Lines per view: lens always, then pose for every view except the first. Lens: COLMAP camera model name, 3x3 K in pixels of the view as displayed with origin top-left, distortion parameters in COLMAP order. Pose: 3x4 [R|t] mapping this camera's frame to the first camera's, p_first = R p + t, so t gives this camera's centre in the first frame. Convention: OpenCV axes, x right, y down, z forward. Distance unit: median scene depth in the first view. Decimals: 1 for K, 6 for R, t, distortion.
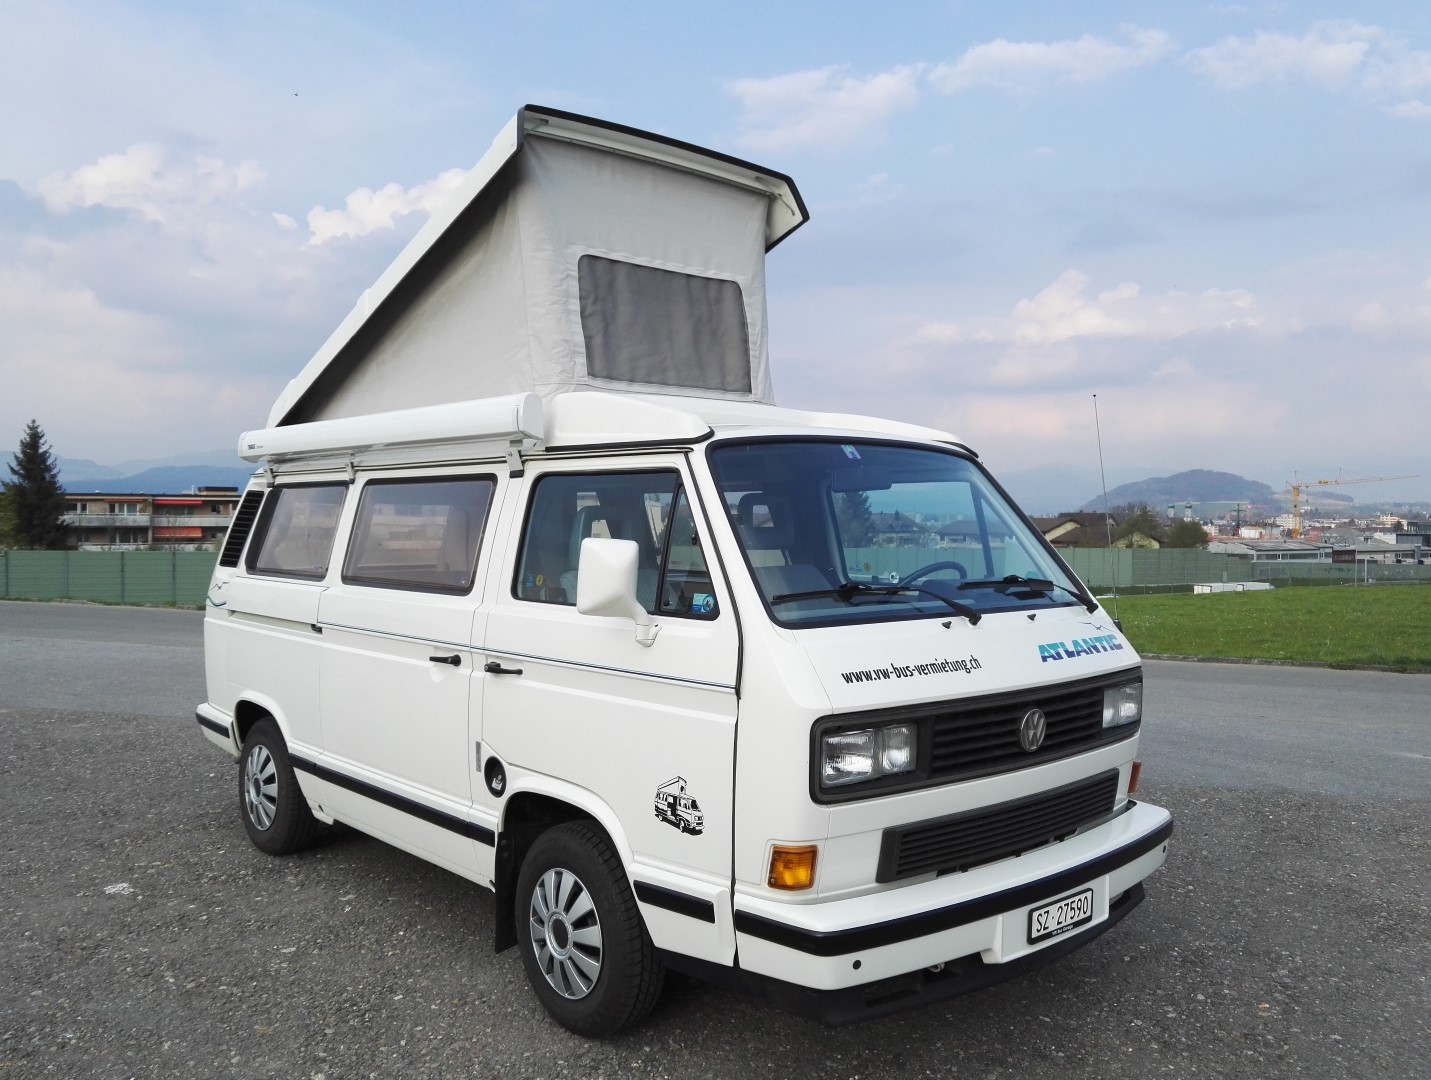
lens RADIAL K [[1179.6, 0, 709.5], [0, 1179.6, 548.4], [0, 0, 1]] dist [-0.021866, 0.022581]
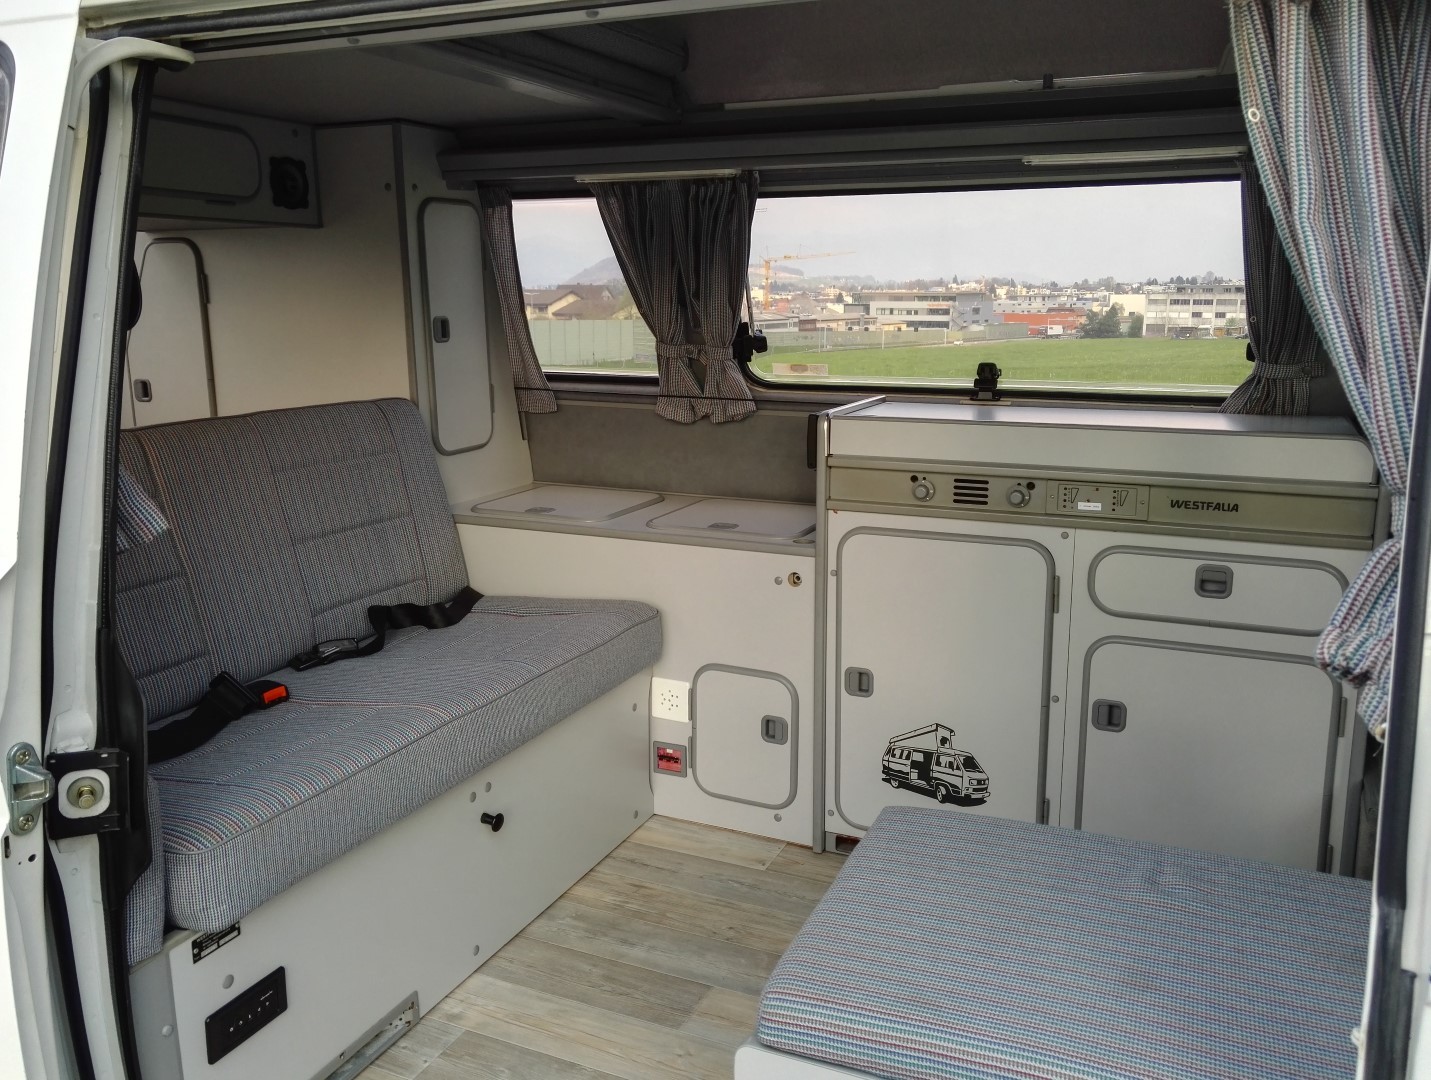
lens RADIAL K [[1179.6, 0, 715.7], [0, 1179.6, 537.4], [0, 0, 1]] dist [-0.021866, 0.022581]
pose [[0.915024, -0.083125, 0.394743, -0.354615], [0.010795, 0.983234, 0.182027, -0.026994], [-0.403256, -0.162298, 0.900580, 0.430283]]
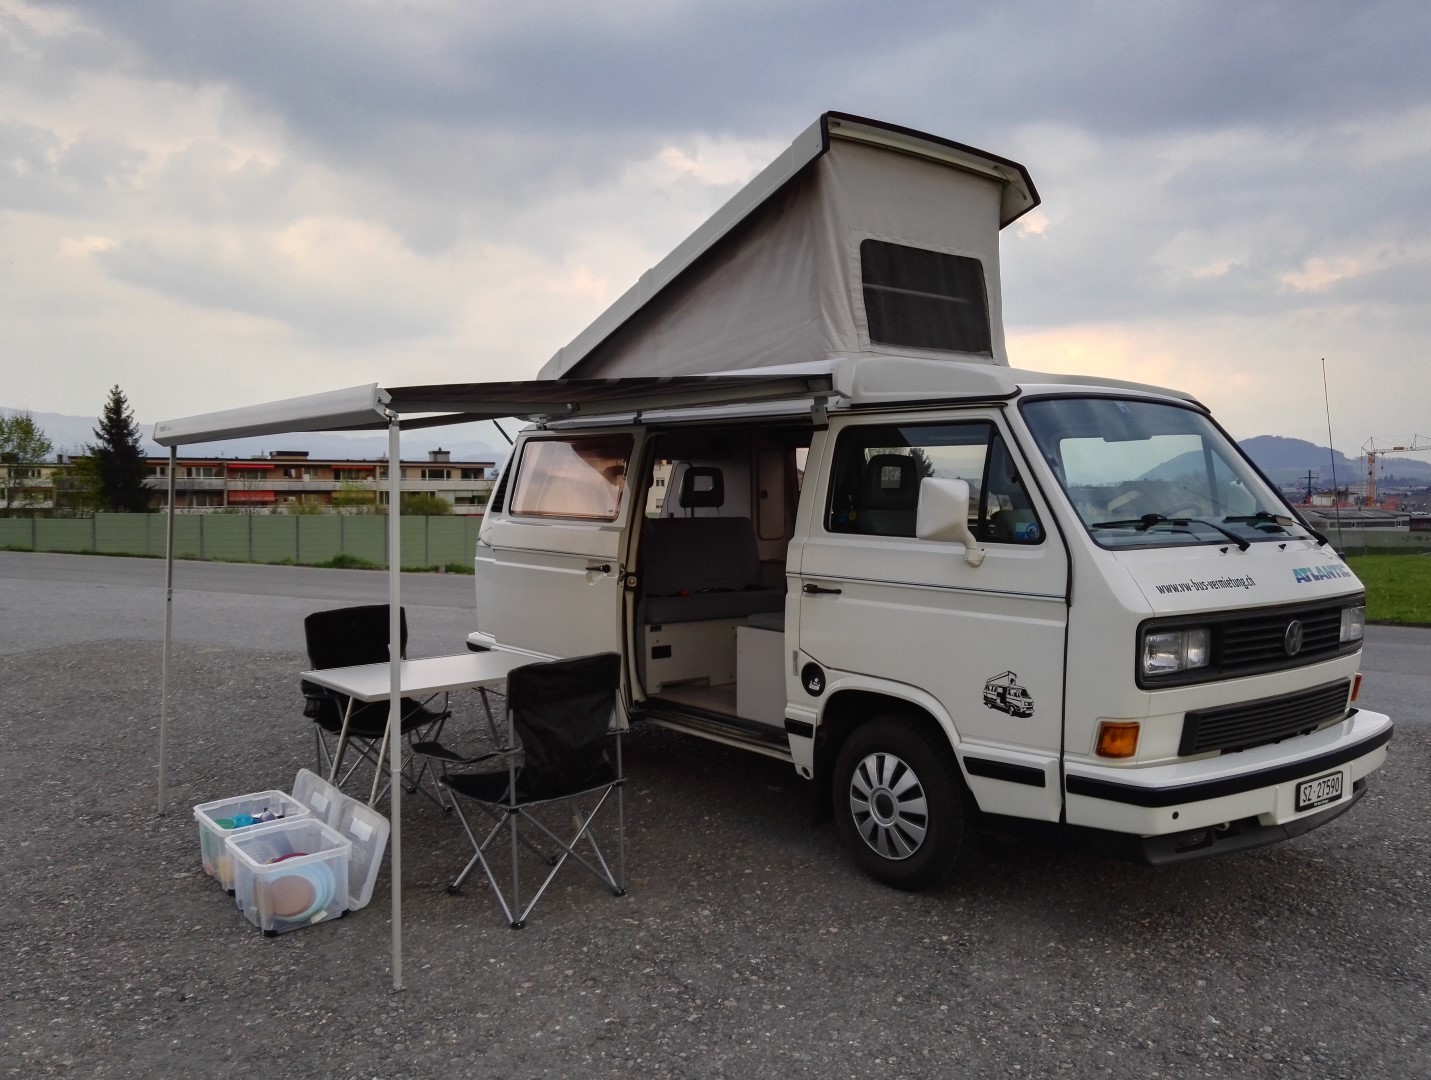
lens RADIAL K [[1179.6, 0, 710.8], [0, 1179.6, 533.7], [0, 0, 1]] dist [-0.021866, 0.022581]
pose [[0.998711, 0.004473, -0.050562, -0.249058], [-0.003608, 0.999846, 0.017191, 0.028047], [0.050631, -0.016987, 0.998573, -0.215268]]
